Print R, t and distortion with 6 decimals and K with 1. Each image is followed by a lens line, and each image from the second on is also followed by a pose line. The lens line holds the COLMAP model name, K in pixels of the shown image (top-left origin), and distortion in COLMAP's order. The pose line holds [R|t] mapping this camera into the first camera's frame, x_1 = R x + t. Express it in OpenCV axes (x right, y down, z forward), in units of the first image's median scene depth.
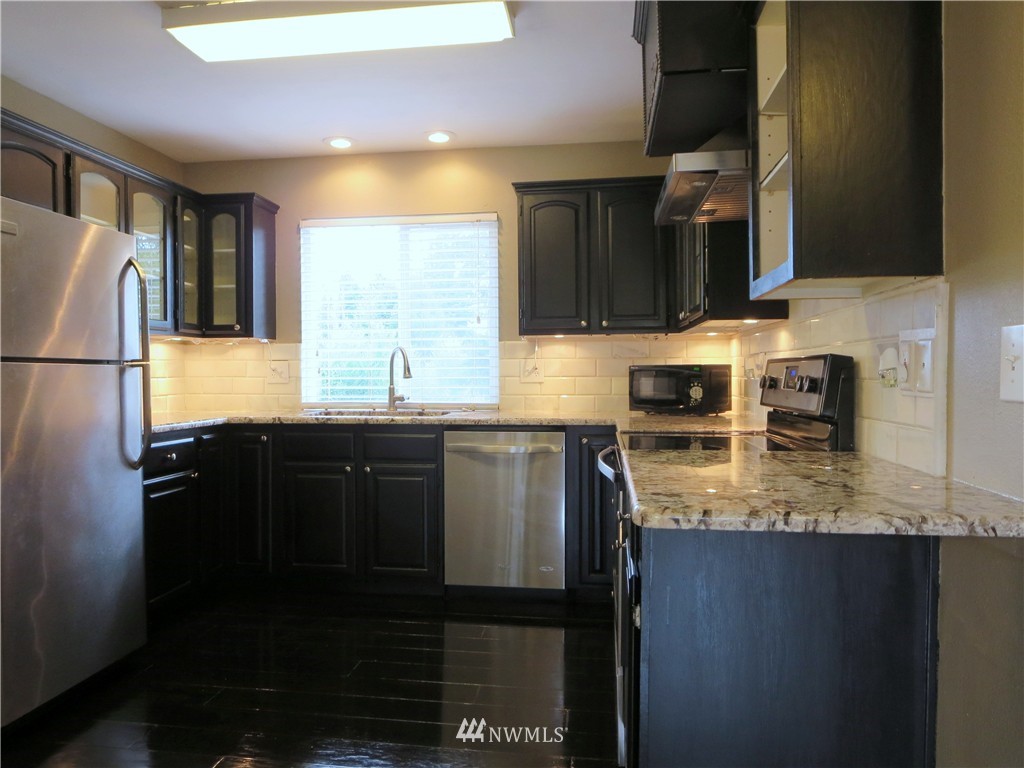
lens RADIAL K [[726.6, 0, 517.3], [0, 726.6, 381.3], [0, 0, 1]] dist [-0.033772, 0.003326]
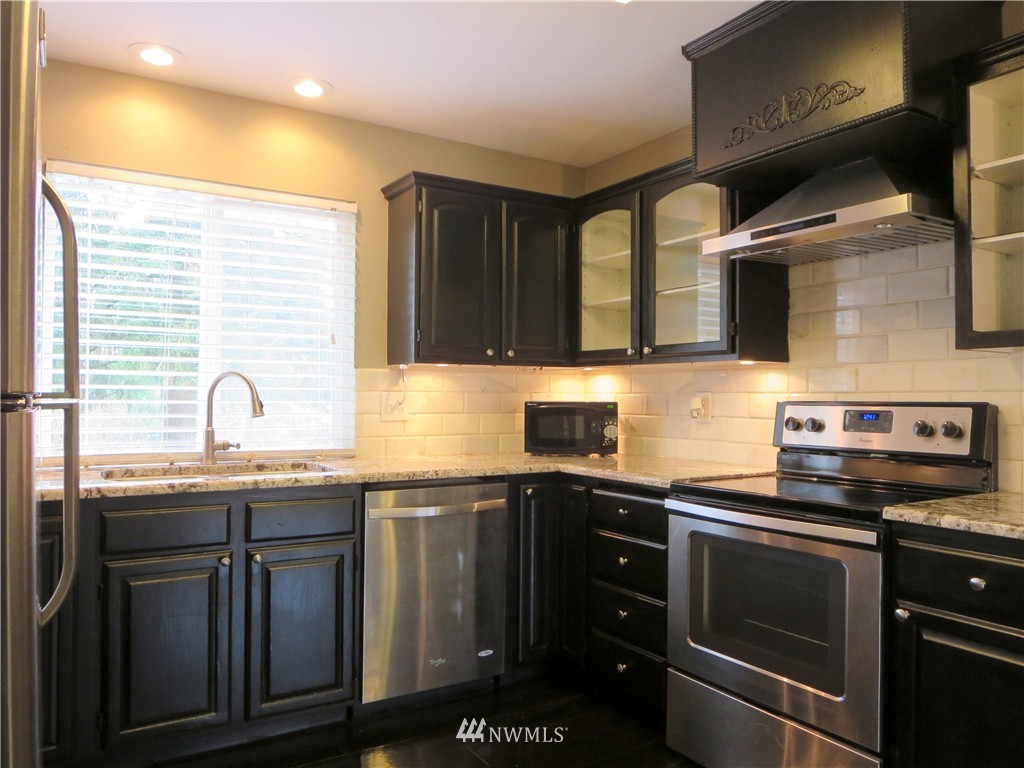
lens RADIAL K [[726.6, 0, 516.6], [0, 726.6, 387.3], [0, 0, 1]] dist [-0.033772, 0.003326]
pose [[0.766409, 0.018597, 0.642084, -0.398152], [-0.002448, 0.999658, -0.026031, -0.015173], [-0.642348, 0.018378, 0.766193, 0.301477]]
